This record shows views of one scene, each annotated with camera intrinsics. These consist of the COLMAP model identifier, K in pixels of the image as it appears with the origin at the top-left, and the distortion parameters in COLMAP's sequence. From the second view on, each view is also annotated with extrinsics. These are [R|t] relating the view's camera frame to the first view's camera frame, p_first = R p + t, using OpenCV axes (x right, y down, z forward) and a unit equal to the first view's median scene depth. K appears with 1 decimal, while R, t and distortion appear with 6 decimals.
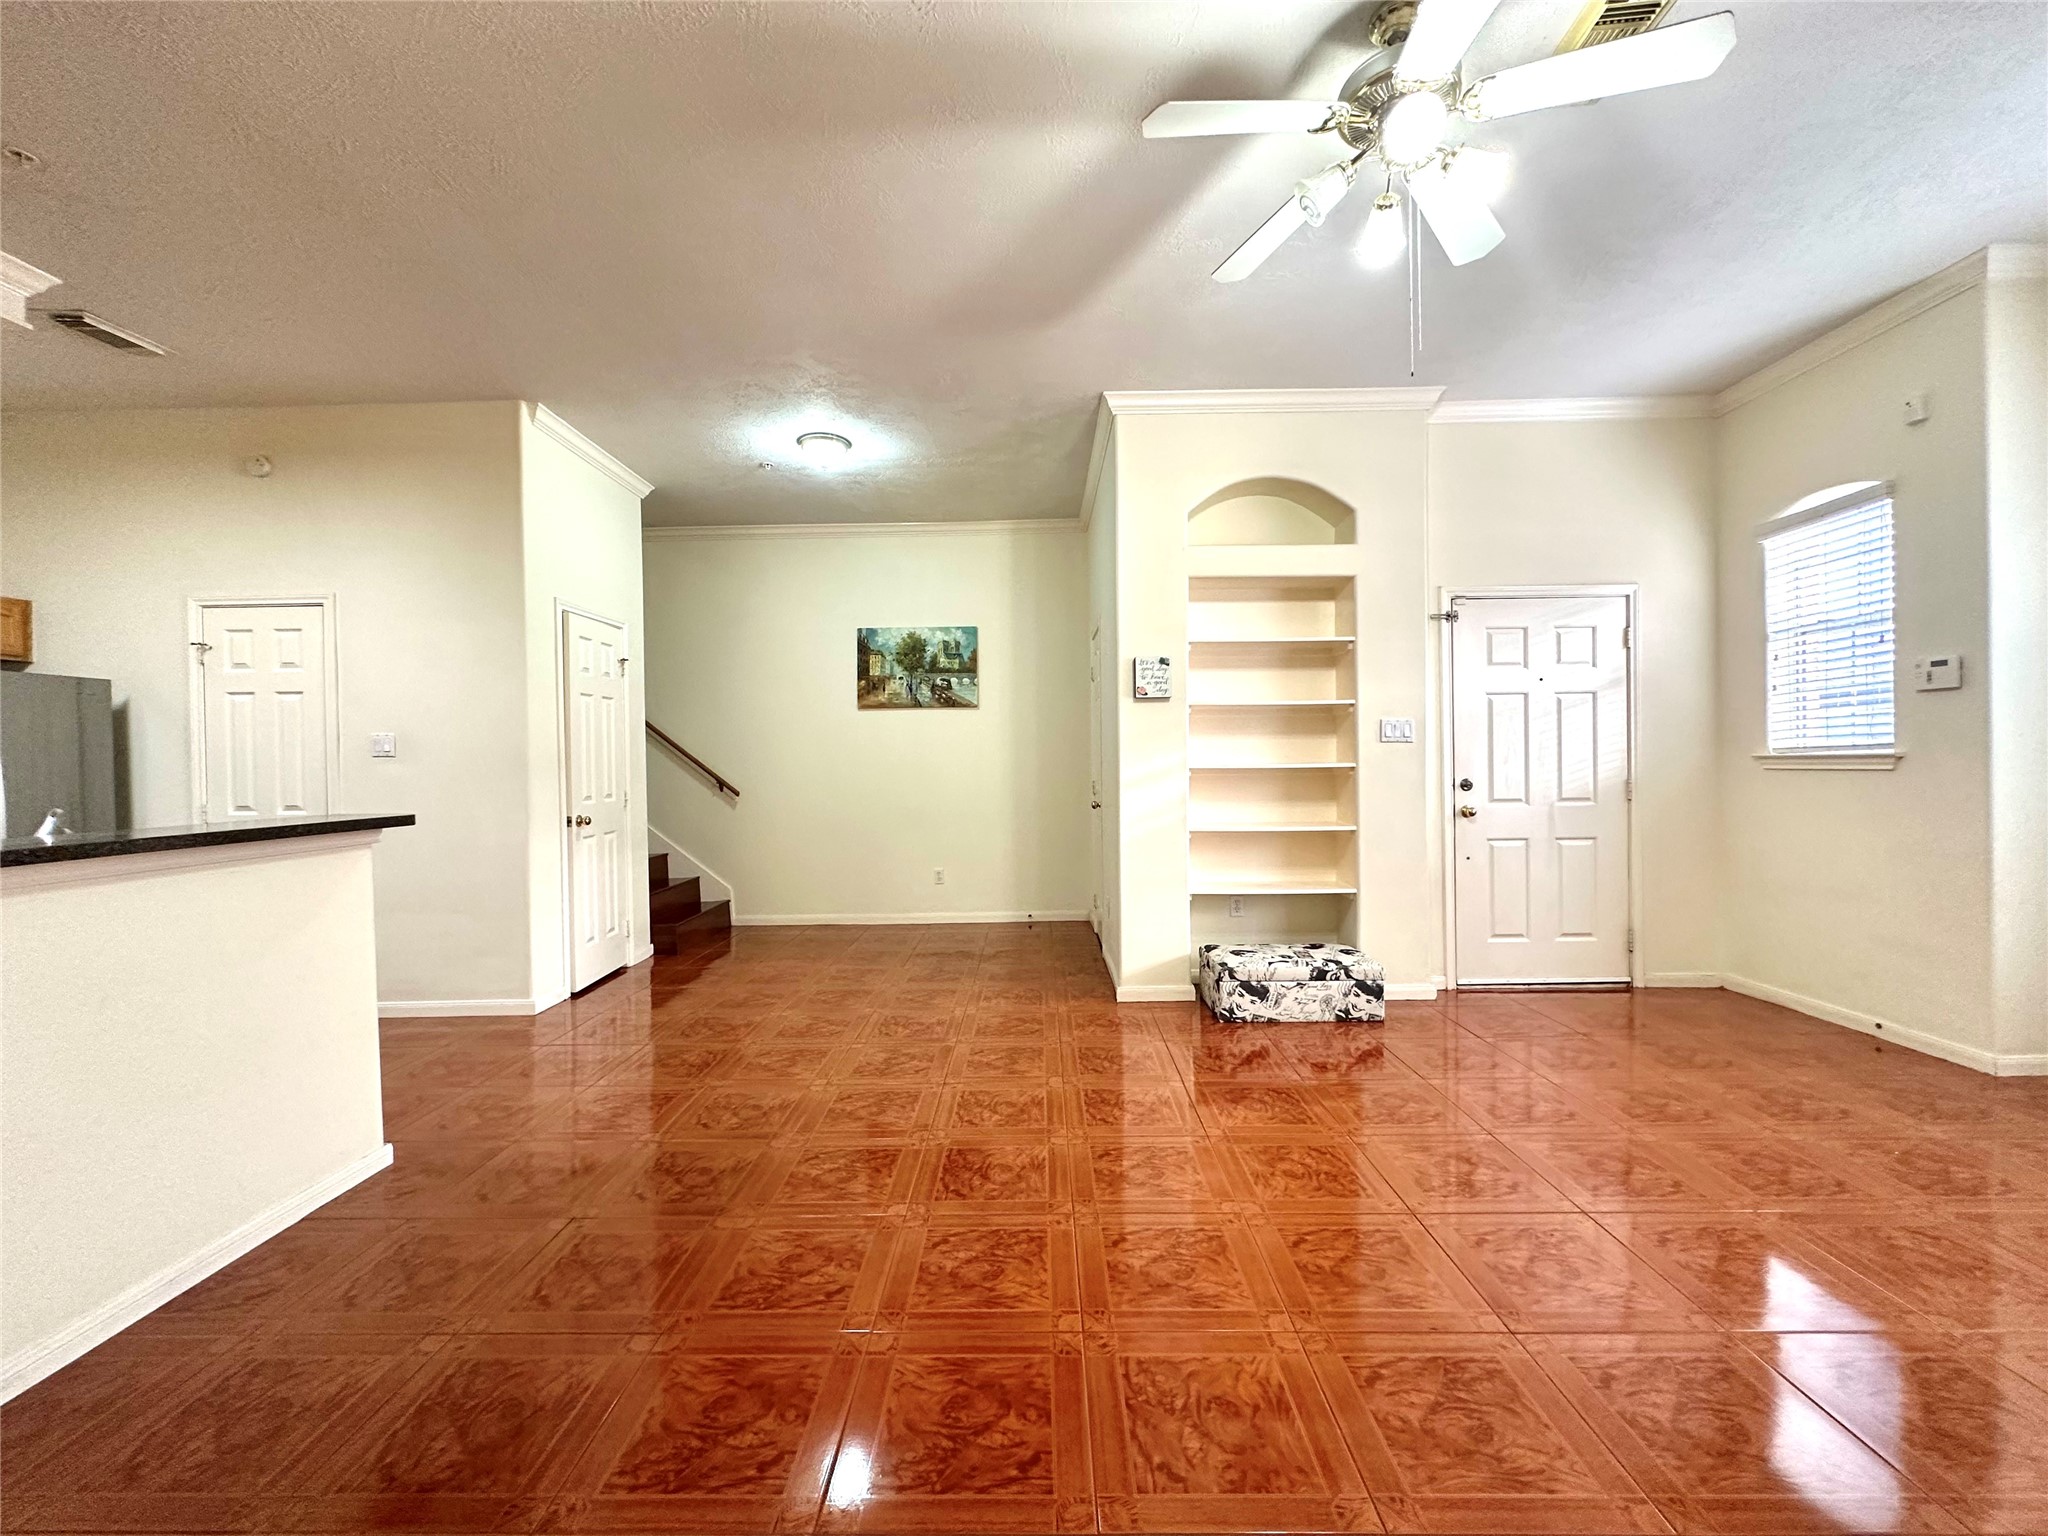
lens RADIAL K [[855.2, 0, 1016.9], [0, 855.2, 764.4], [0, 0, 1]] dist [0.024179, -0.000356]
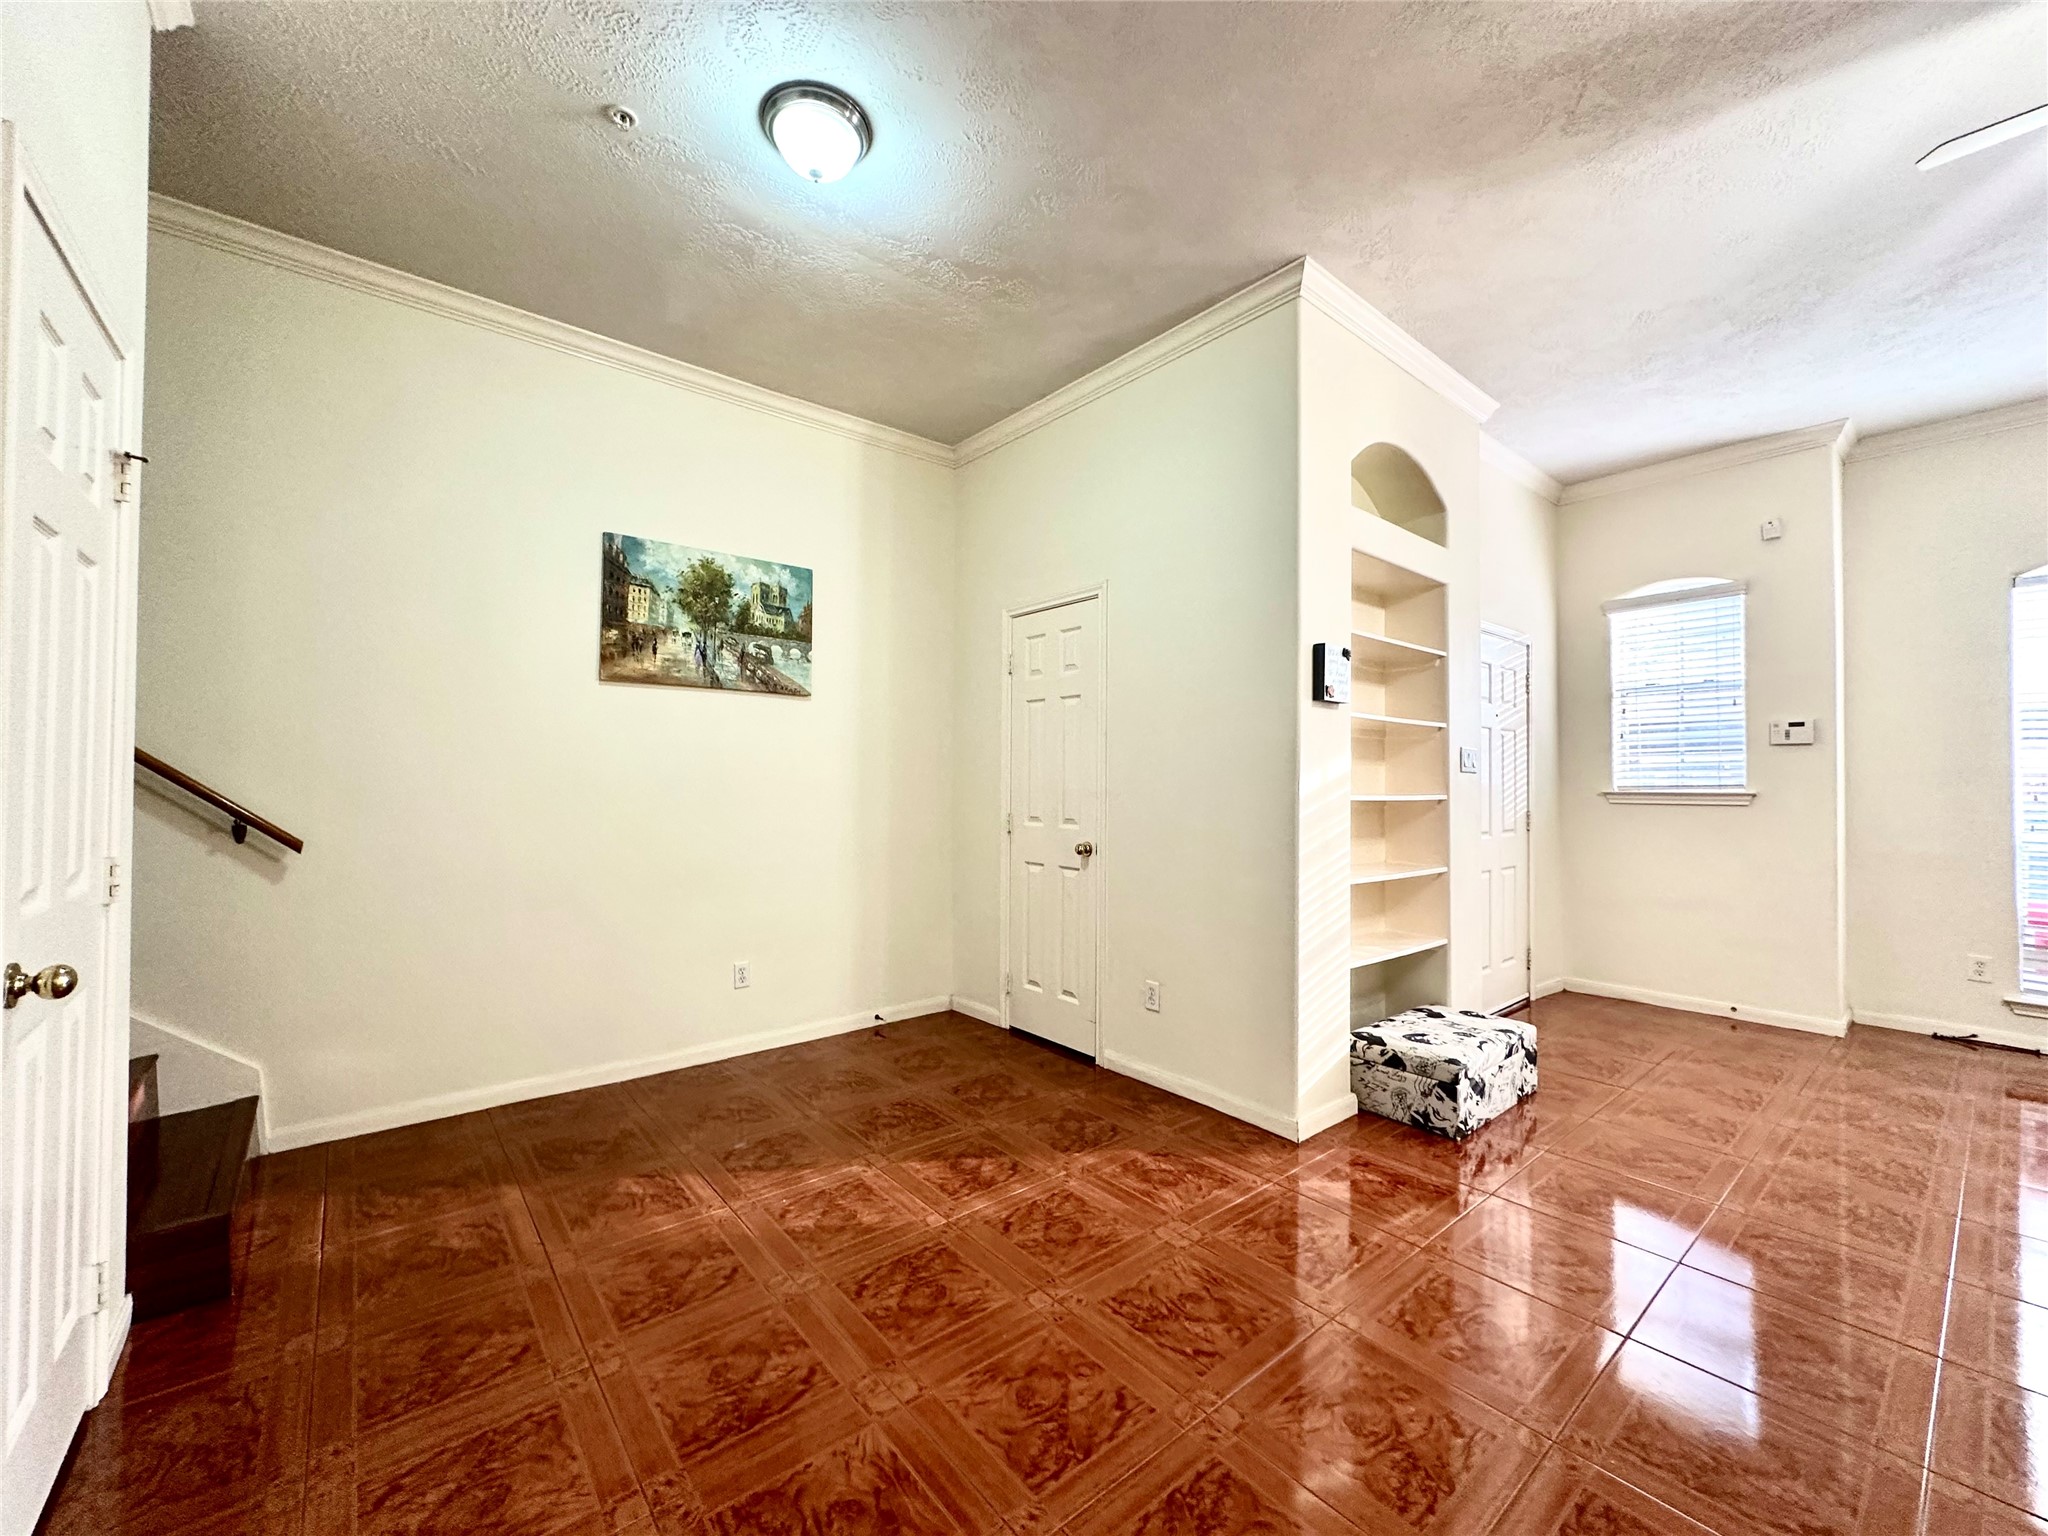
lens RADIAL K [[816.1, 0, 1026.3], [0, 816.1, 782.5], [0, 0, 1]] dist [-0.001030, 0.000576]
pose [[0.754965, 0.018582, 0.655502, -0.319761], [-0.014646, 0.999827, -0.011474, 0.000765], [-0.655602, -0.000938, 0.755106, 0.440685]]
